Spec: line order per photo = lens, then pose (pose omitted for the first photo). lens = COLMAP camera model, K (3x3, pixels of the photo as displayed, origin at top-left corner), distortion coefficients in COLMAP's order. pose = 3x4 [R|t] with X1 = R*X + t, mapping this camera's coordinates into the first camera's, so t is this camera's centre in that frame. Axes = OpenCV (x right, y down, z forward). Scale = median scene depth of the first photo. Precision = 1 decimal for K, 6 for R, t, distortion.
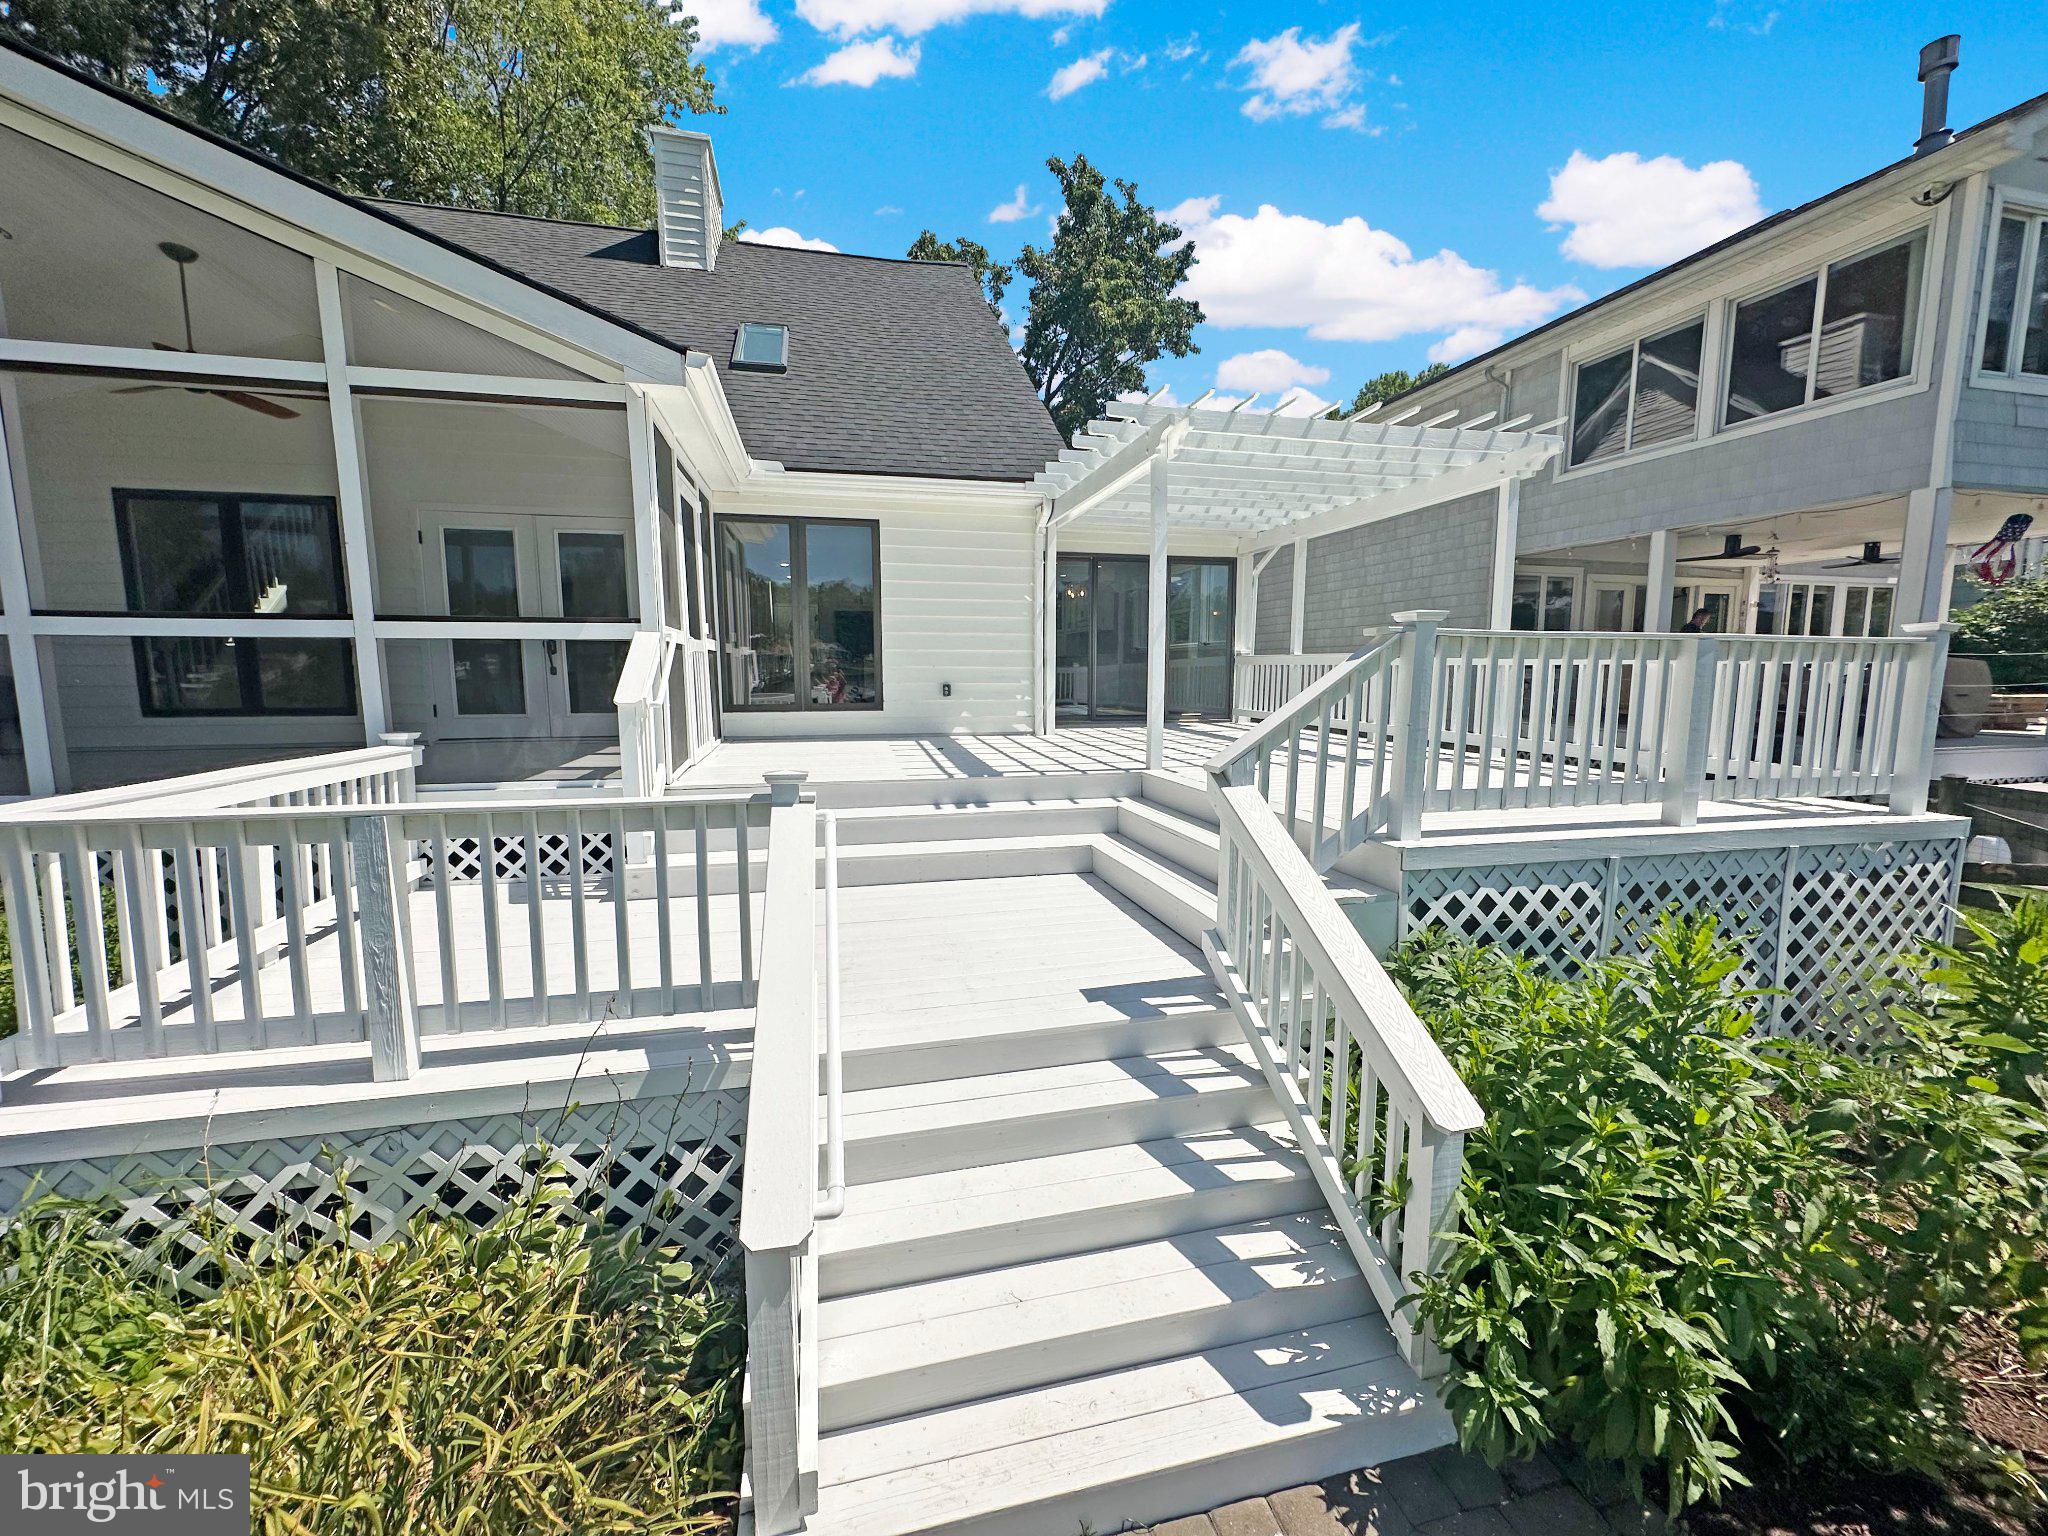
lens RADIAL K [[817.7, 0, 1022.8], [0, 817.7, 768.0], [0, 0, 1]] dist [-0.002350, 0.000645]
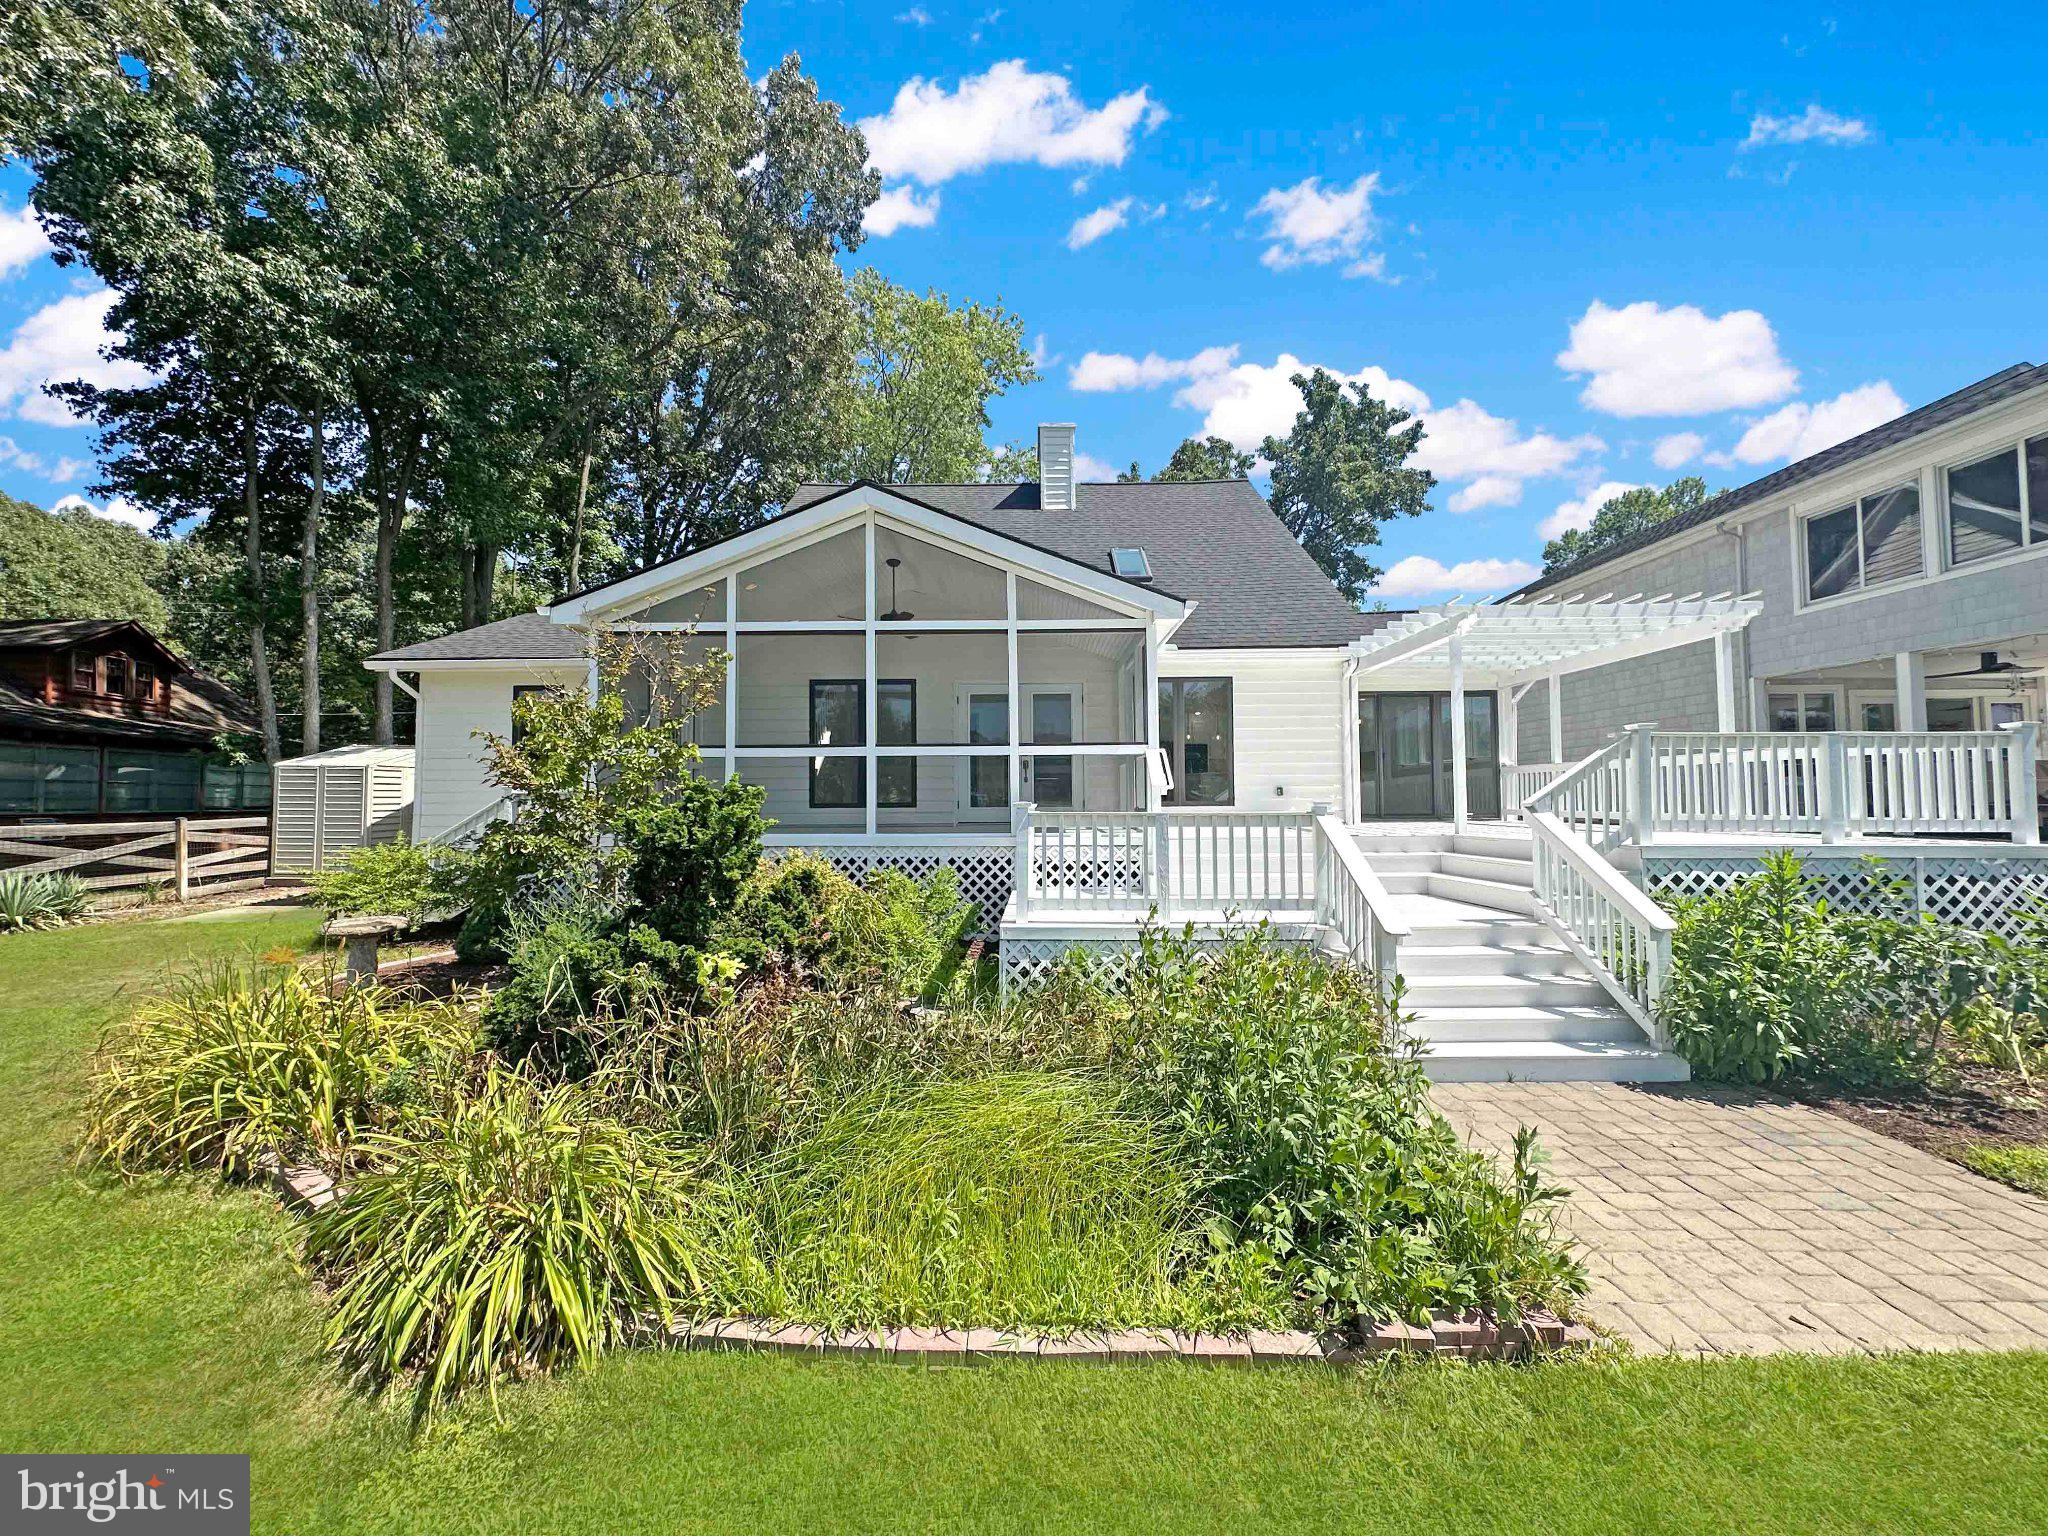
lens RADIAL K [[817.7, 0, 1022.8], [0, 817.7, 768.0], [0, 0, 1]] dist [-0.002350, 0.000645]
pose [[0.969601, -0.016064, -0.244165, -0.146597], [-0.023105, 0.987374, -0.156714, 0.078936], [0.243600, 0.157592, 0.956987, -0.379128]]
